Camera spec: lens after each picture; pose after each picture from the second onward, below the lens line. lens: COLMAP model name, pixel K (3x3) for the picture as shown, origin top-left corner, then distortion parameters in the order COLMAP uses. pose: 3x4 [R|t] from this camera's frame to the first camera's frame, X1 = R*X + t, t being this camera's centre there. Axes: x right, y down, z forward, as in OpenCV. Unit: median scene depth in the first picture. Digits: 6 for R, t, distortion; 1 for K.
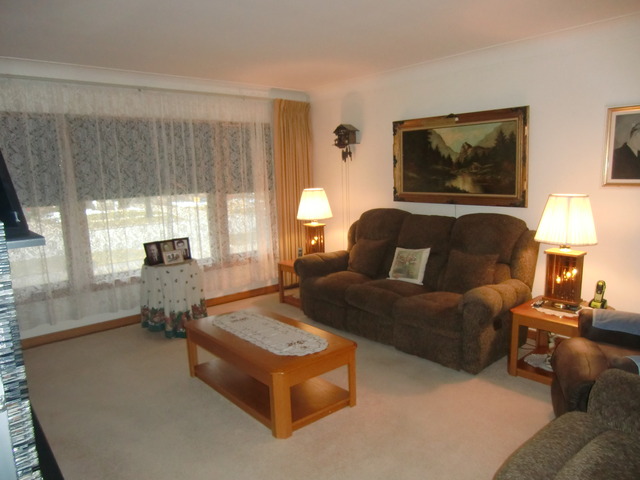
lens RADIAL K [[456.9, 0, 334.9], [0, 456.9, 241.4], [0, 0, 1]] dist [-0.051717, 0.047454]
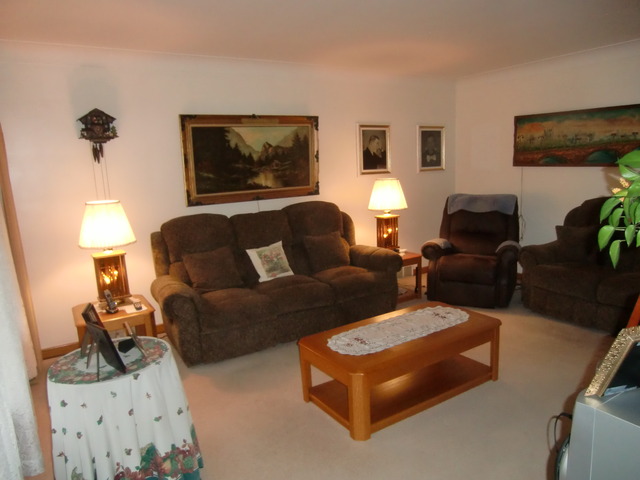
lens RADIAL K [[456.9, 0, 334.9], [0, 456.9, 241.4], [0, 0, 1]] dist [-0.051717, 0.047454]
pose [[0.166016, -0.177013, 0.970106, -0.781222], [0.179379, 0.972766, 0.146801, -0.115404], [-0.969671, 0.149645, 0.193247, 0.655447]]
